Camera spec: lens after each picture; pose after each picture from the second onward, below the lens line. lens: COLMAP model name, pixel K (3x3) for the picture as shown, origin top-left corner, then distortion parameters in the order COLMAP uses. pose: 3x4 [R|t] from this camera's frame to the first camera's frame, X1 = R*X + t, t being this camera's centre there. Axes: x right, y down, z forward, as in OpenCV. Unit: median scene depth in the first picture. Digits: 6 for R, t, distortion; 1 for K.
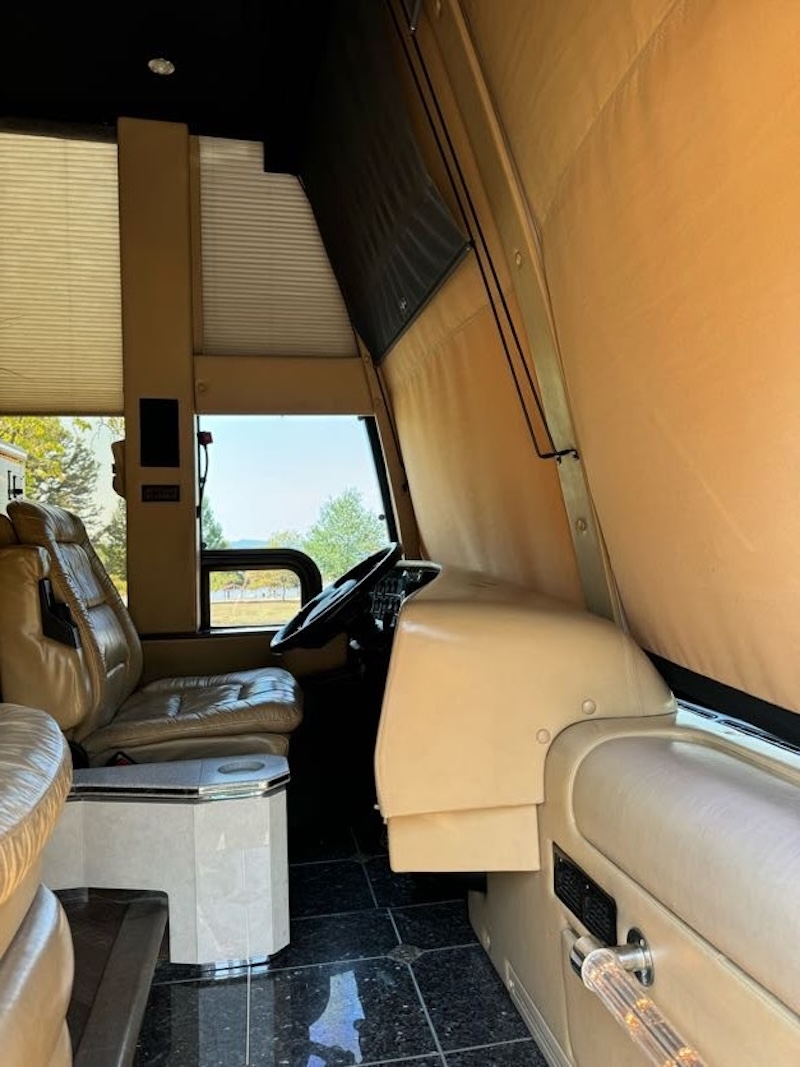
lens RADIAL K [[745.0, 0, 398.8], [0, 745.0, 534.8], [0, 0, 1]] dist [0.027182, -0.035622]
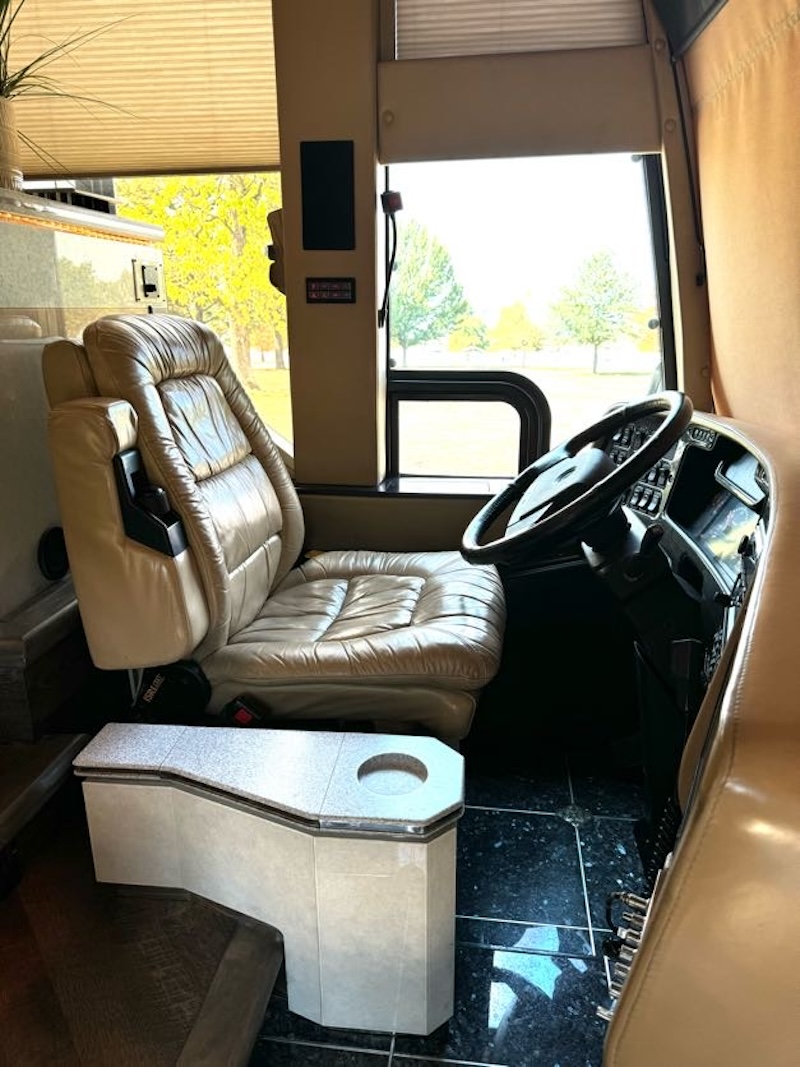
lens RADIAL K [[745.0, 0, 398.8], [0, 745.0, 534.8], [0, 0, 1]] dist [0.027182, -0.035622]
pose [[0.949603, 0.106613, -0.294768, -0.025527], [-0.009670, 0.949899, 0.312408, -0.060721], [0.313307, -0.293813, 0.903057, 0.333324]]
